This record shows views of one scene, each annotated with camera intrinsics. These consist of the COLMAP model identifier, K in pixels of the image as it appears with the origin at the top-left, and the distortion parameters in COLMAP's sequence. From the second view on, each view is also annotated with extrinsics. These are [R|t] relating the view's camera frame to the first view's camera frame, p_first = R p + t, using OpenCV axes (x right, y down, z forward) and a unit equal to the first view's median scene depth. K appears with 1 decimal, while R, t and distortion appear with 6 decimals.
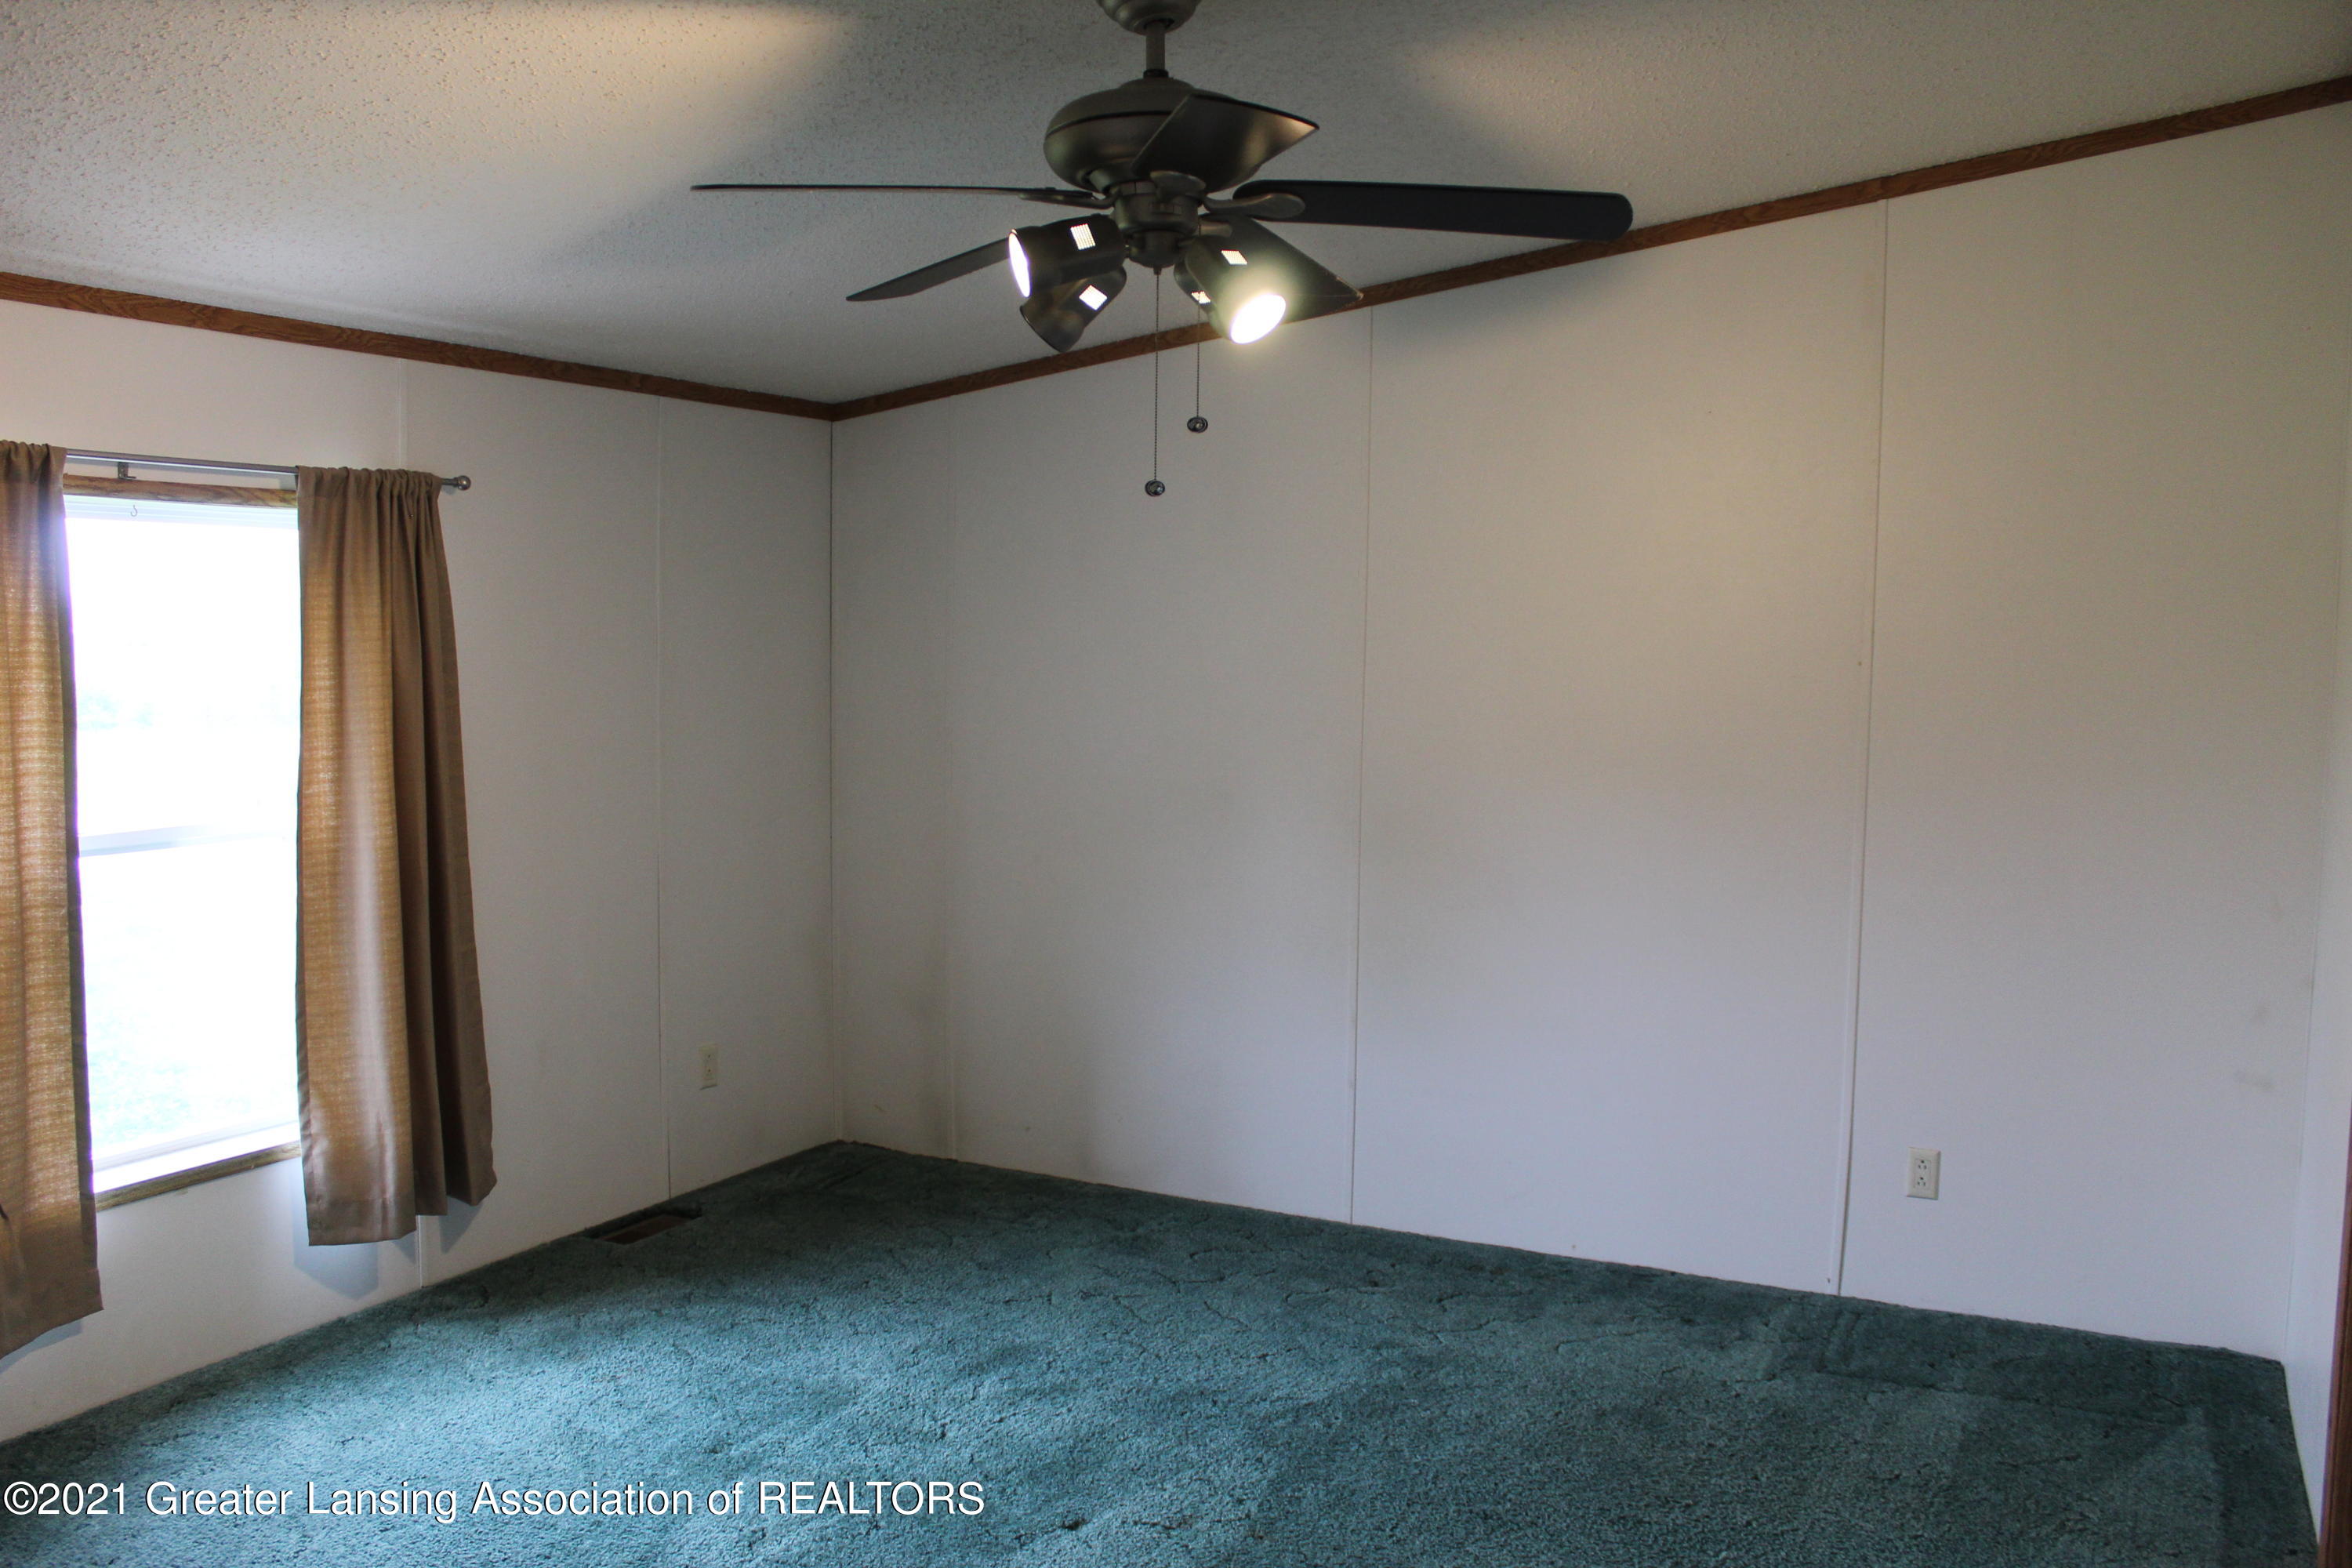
lens RADIAL K [[1968.2, 0, 1176.0], [0, 1968.2, 784.0], [0, 0, 1]] dist [-0.084529, 0.000159]
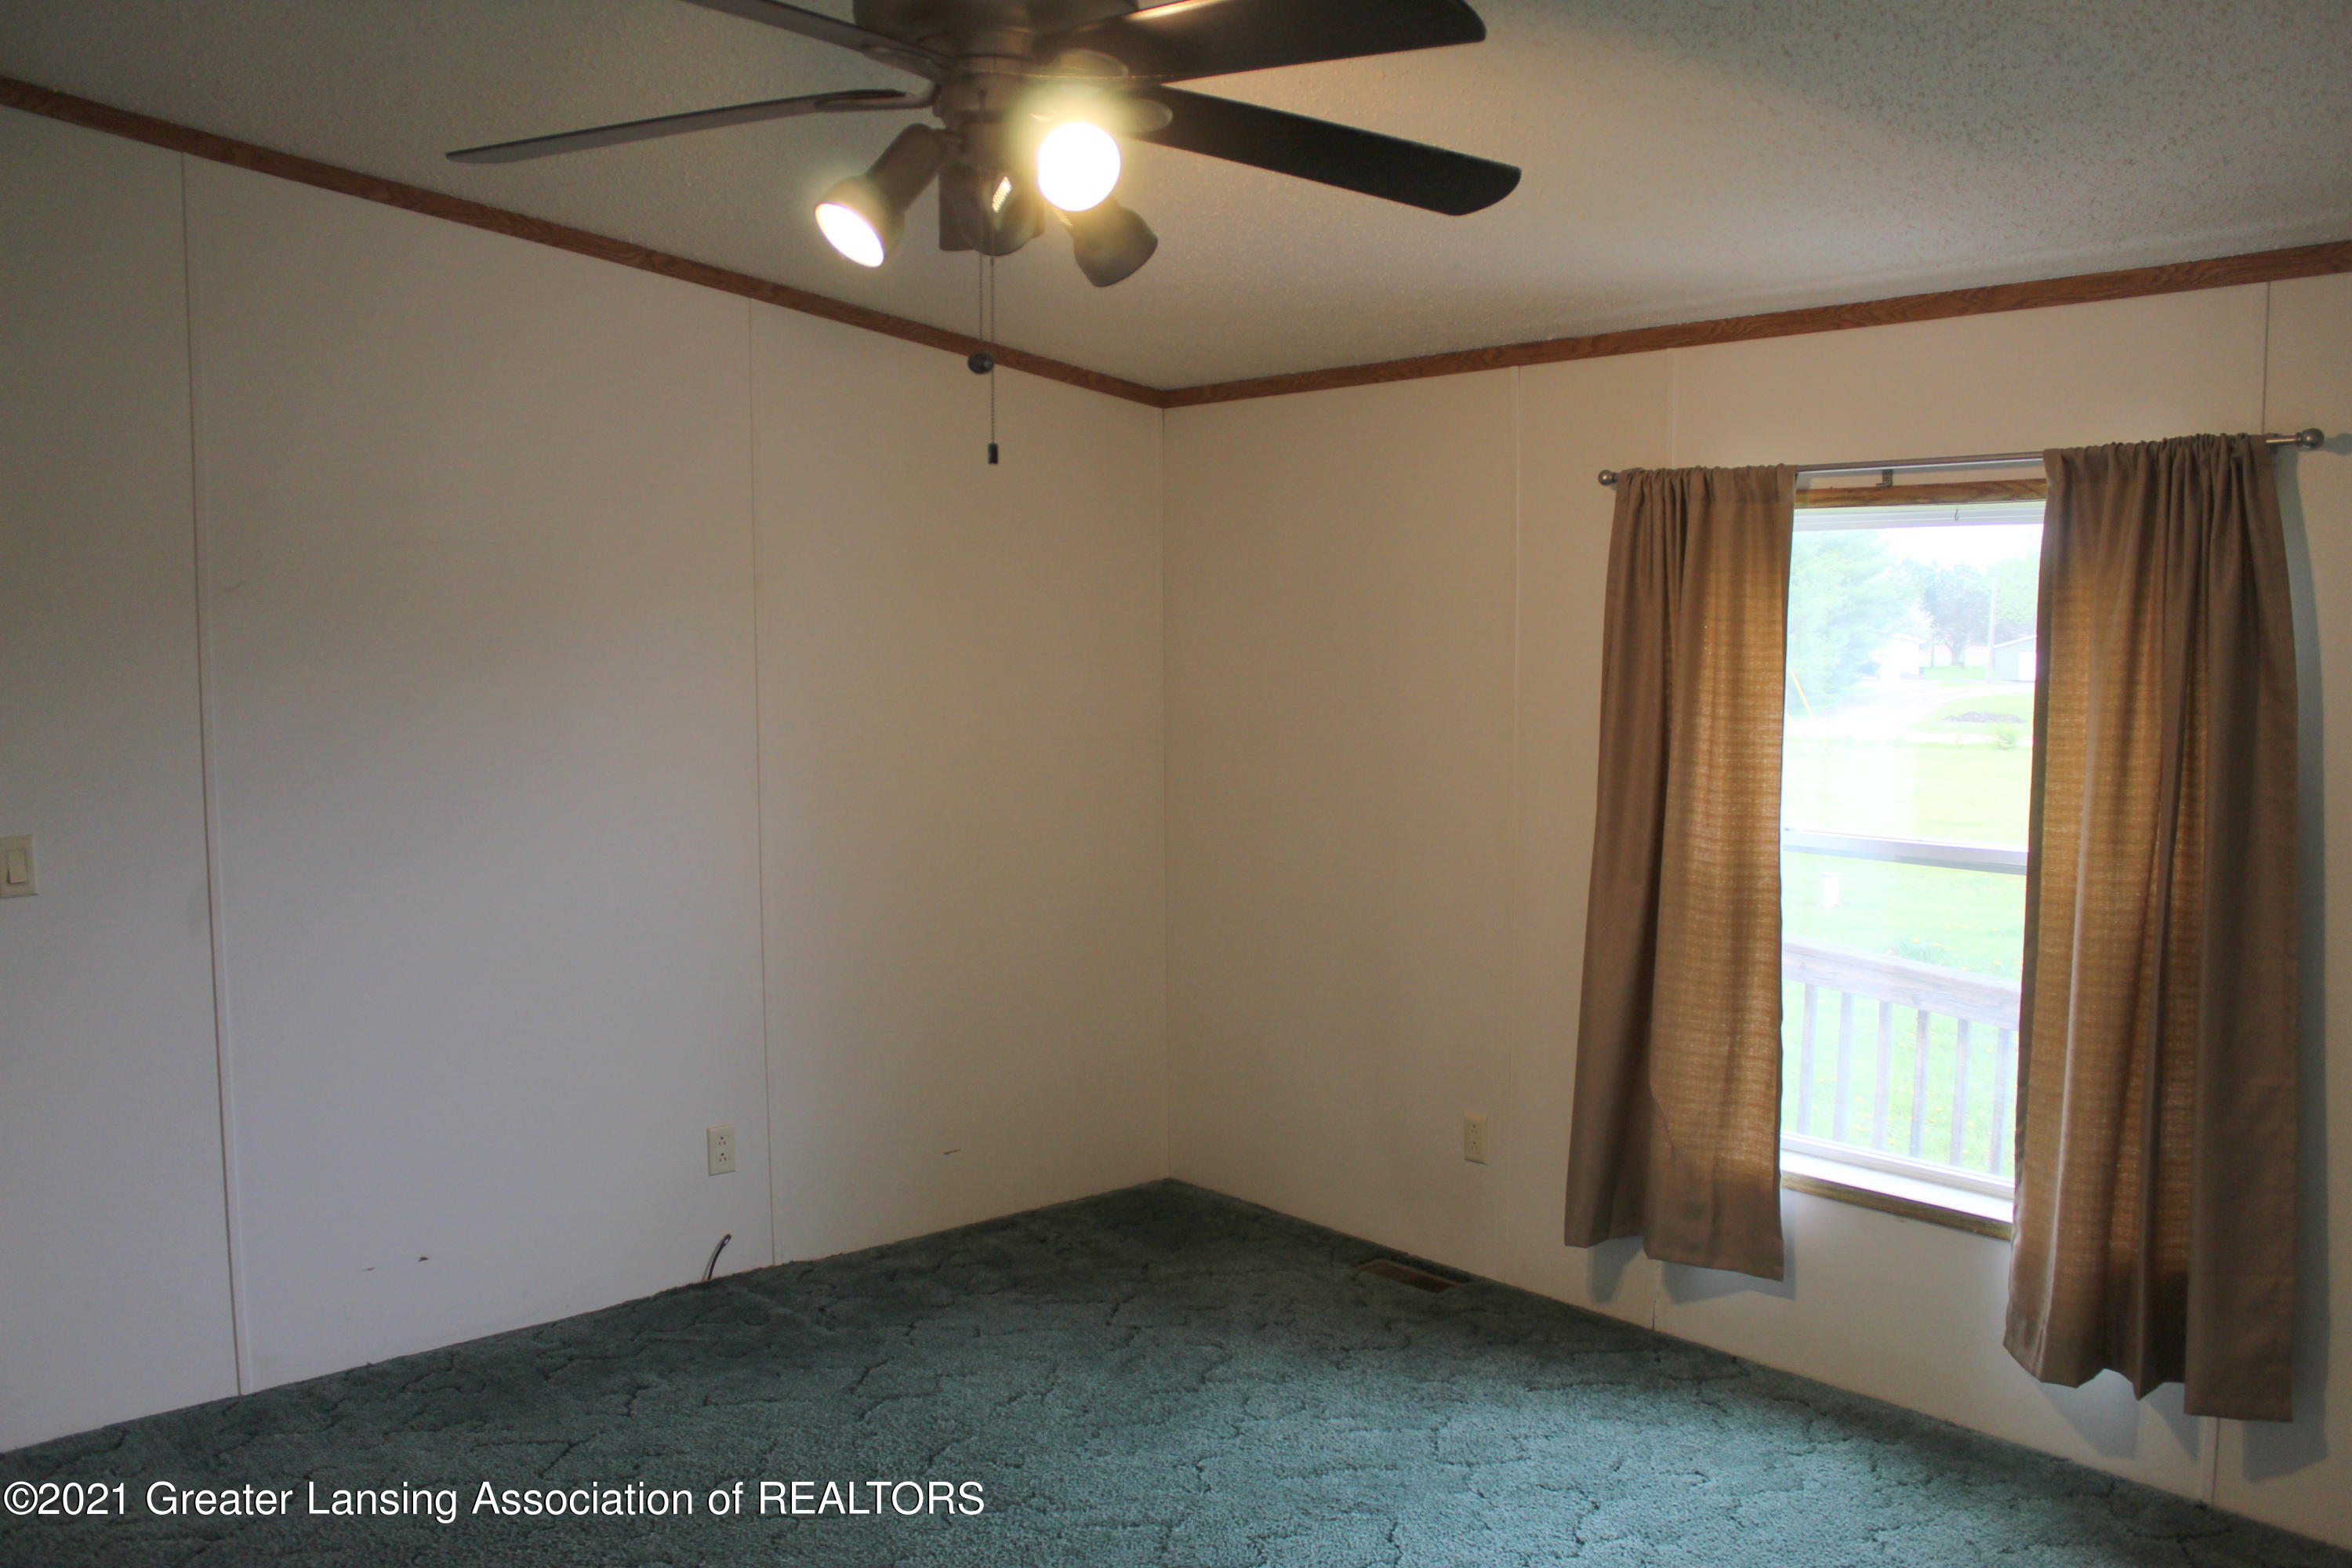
lens RADIAL K [[1968.2, 0, 1176.0], [0, 1968.2, 784.0], [0, 0, 1]] dist [-0.084529, 0.000159]
pose [[-0.376923, 0.065681, -0.923913, 0.531623], [-0.077528, 0.991745, 0.102132, -0.080146], [0.922994, 0.110125, -0.368719, 1.046013]]
